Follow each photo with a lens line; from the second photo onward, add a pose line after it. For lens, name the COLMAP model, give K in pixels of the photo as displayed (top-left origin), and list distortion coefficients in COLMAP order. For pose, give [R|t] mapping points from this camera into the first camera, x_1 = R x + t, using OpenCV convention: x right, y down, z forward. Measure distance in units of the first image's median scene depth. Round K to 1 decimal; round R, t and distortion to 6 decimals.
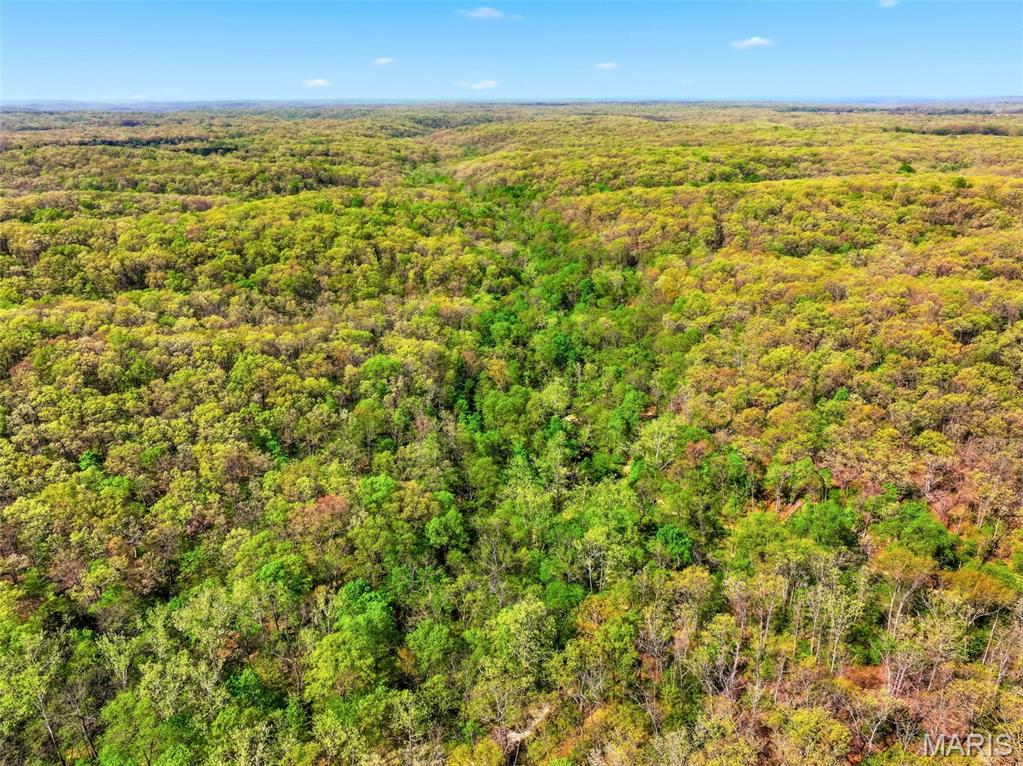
lens RADIAL K [[720.8, 0, 515.1], [0, 720.8, 380.3], [0, 0, 1]] dist [-0.003273, 0.020173]
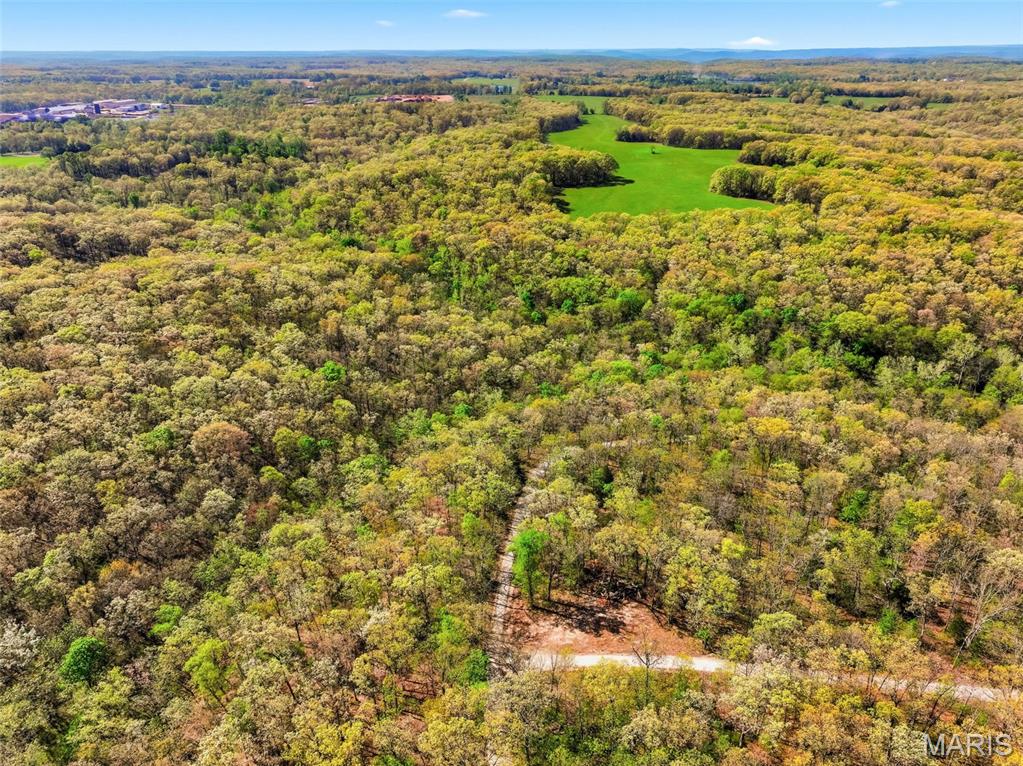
lens RADIAL K [[720.8, 0, 515.1], [0, 720.8, 380.3], [0, 0, 1]] dist [-0.003273, 0.020173]
pose [[0.453946, 0.379058, -0.806380, 0.119296], [-0.328699, 0.912408, 0.243861, 0.092596], [0.828185, 0.154357, 0.538780, -0.301134]]
